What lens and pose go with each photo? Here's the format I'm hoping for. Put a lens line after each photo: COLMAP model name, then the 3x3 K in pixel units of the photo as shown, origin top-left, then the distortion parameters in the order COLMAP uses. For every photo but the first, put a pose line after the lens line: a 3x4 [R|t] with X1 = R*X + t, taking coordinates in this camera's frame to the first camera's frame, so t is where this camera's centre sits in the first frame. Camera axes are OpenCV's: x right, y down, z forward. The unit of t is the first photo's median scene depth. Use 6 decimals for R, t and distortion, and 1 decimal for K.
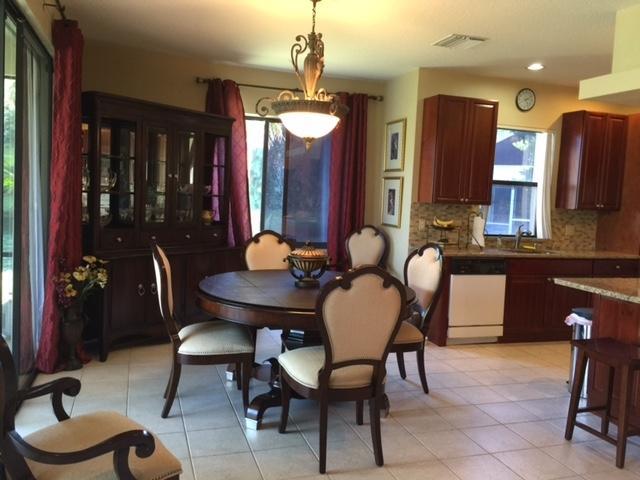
lens RADIAL K [[550.2, 0, 321.4], [0, 550.2, 238.4], [0, 0, 1]] dist [0.073371, -0.074187]
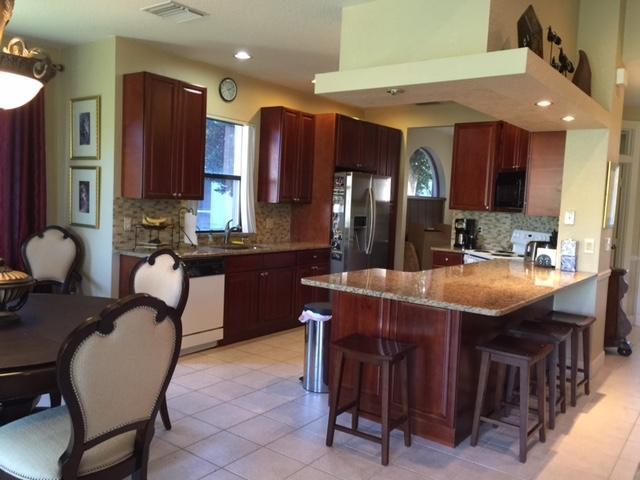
lens RADIAL K [[550.2, 0, 318.6], [0, 550.2, 238.1], [0, 0, 1]] dist [0.073371, -0.074187]
pose [[0.826396, -0.051215, 0.560756, -0.057669], [0.041105, 0.998685, 0.030635, -0.017642], [-0.561588, -0.002267, 0.827414, 0.133726]]
